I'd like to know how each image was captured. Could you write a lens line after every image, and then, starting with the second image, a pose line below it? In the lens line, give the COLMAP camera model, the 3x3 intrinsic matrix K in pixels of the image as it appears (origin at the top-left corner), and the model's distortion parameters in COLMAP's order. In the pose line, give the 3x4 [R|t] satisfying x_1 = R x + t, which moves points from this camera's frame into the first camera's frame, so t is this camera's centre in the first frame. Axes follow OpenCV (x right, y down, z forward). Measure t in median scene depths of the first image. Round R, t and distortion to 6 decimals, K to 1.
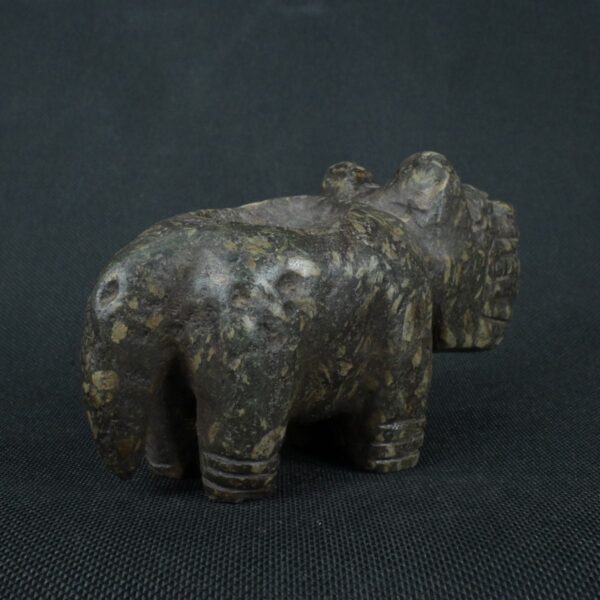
lens RADIAL K [[905.9, 0, 288.4], [0, 905.9, 308.4], [0, 0, 1]] dist [0.060413, 0.000000]
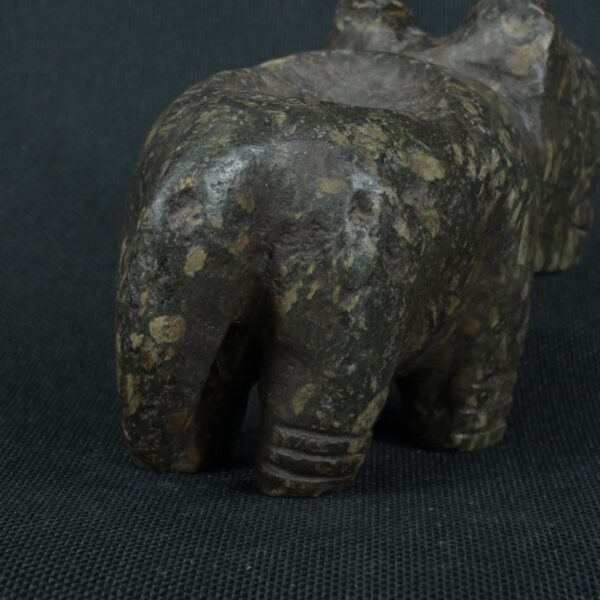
lens RADIAL K [[1956.9, 0, 300.4], [0, 1956.9, 300.1], [0, 0, 1]] dist [0.198047, 0.000000]
pose [[0.951703, -0.020118, 0.306359, -0.538774], [-0.000755, 0.997695, 0.067861, -0.043820], [-0.307018, -0.064814, 0.949494, -0.444857]]
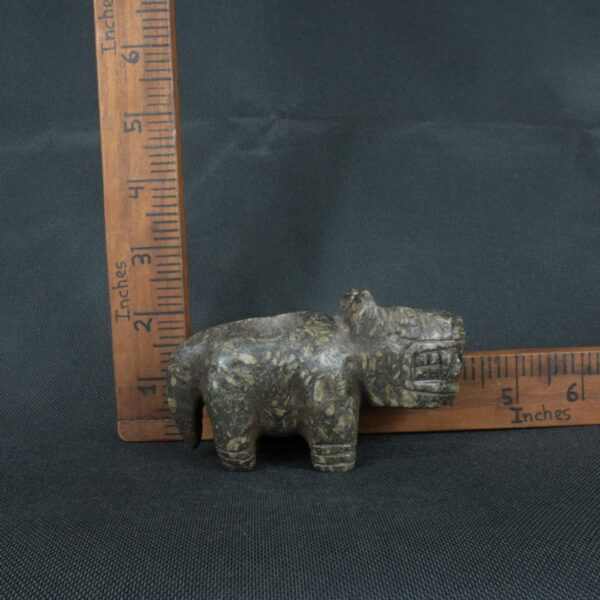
lens RADIAL K [[691.2, 0, 297.8], [0, 691.2, 300.9], [0, 0, 1]] dist [-0.022628, 0.000000]
pose [[0.803701, 0.047811, -0.593109, 0.955174], [-0.050767, 0.998642, 0.011709, -0.187640], [0.592863, 0.020700, 0.805037, -0.147336]]
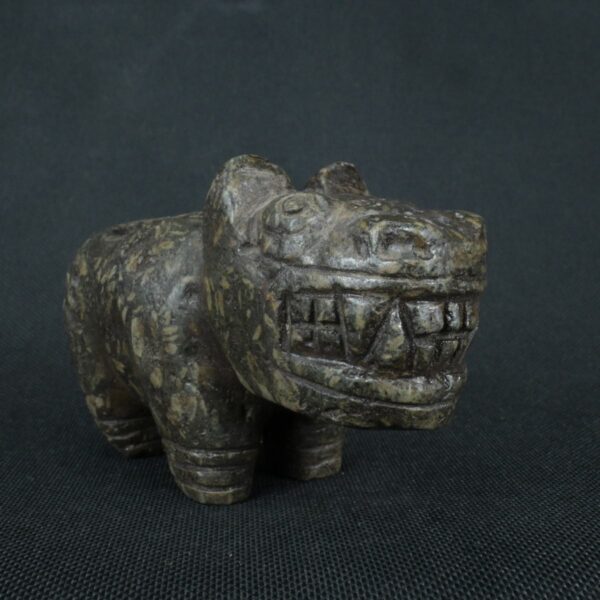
lens RADIAL K [[905.9, 0, 299.3], [0, 905.9, 299.7], [0, 0, 1]] dist [0.060413, 0.000000]
pose [[0.023260, 0.141616, -0.989648, 1.160627], [-0.093443, 0.985891, 0.138882, -0.187133], [0.995353, 0.089245, 0.036165, 1.192558]]
